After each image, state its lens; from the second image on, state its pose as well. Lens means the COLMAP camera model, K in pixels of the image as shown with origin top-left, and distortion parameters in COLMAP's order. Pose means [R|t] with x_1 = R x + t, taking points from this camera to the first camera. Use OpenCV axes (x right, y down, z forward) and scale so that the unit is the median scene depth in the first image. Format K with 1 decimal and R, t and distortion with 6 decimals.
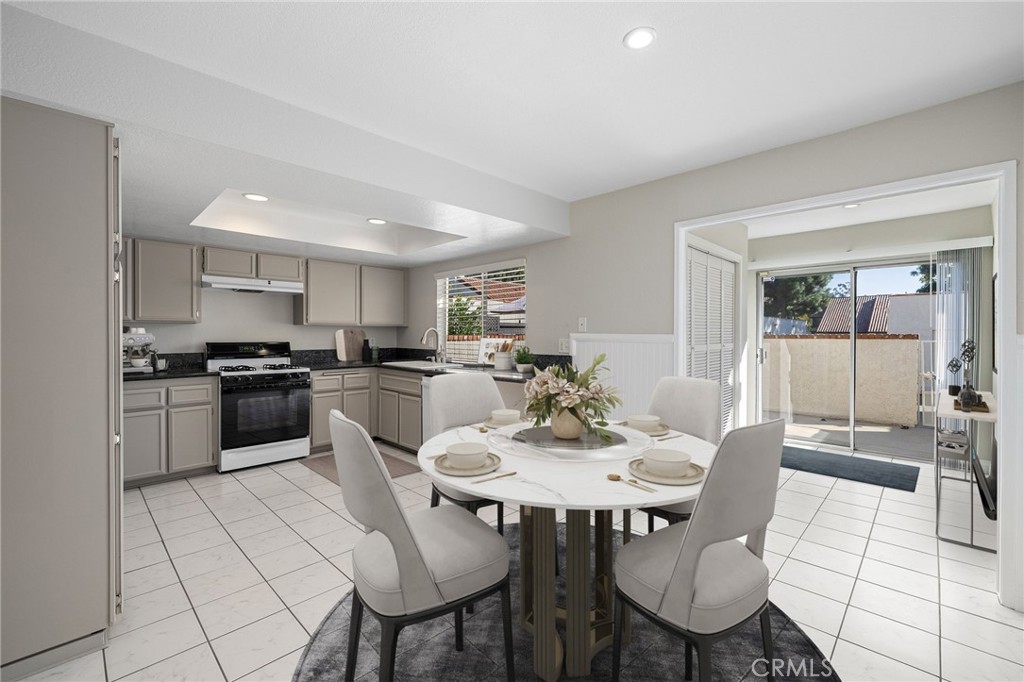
lens RADIAL K [[425.5, 0, 514.4], [0, 425.5, 337.7], [0, 0, 1]] dist [0.000308, -0.000140]
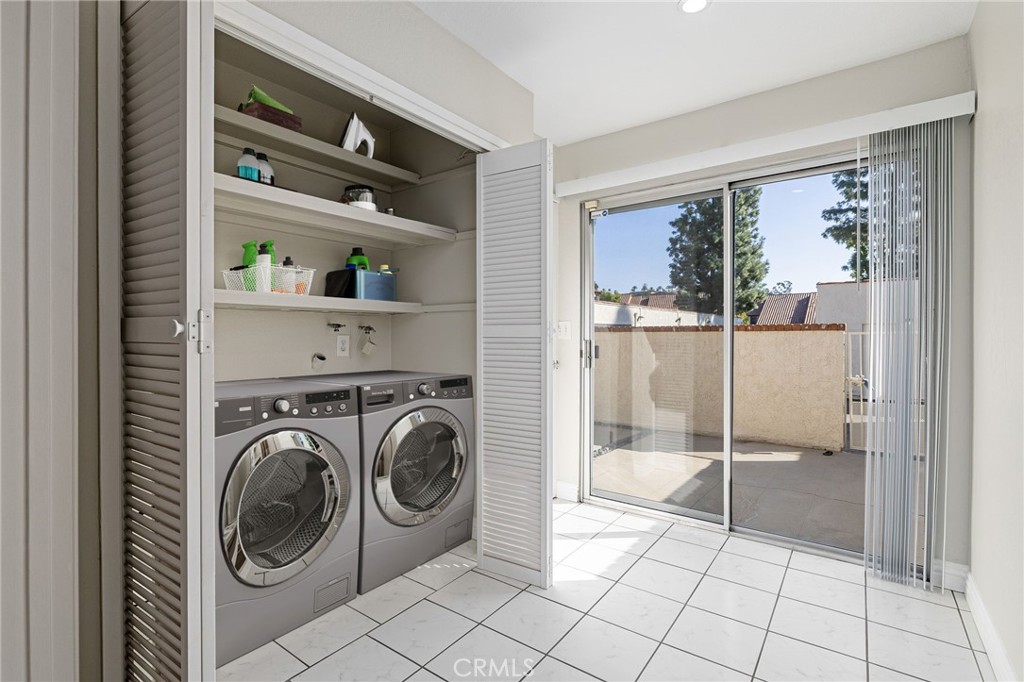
lens RADIAL K [[476.9, 0, 510.3], [0, 476.9, 337.9], [0, 0, 1]] dist [-0.003269, -0.000020]
pose [[0.990264, -0.001583, 0.139196, 0.259974], [0.001574, 0.999999, 0.000170, 0.014628], [-0.139196, 0.000051, 0.990265, 0.263960]]
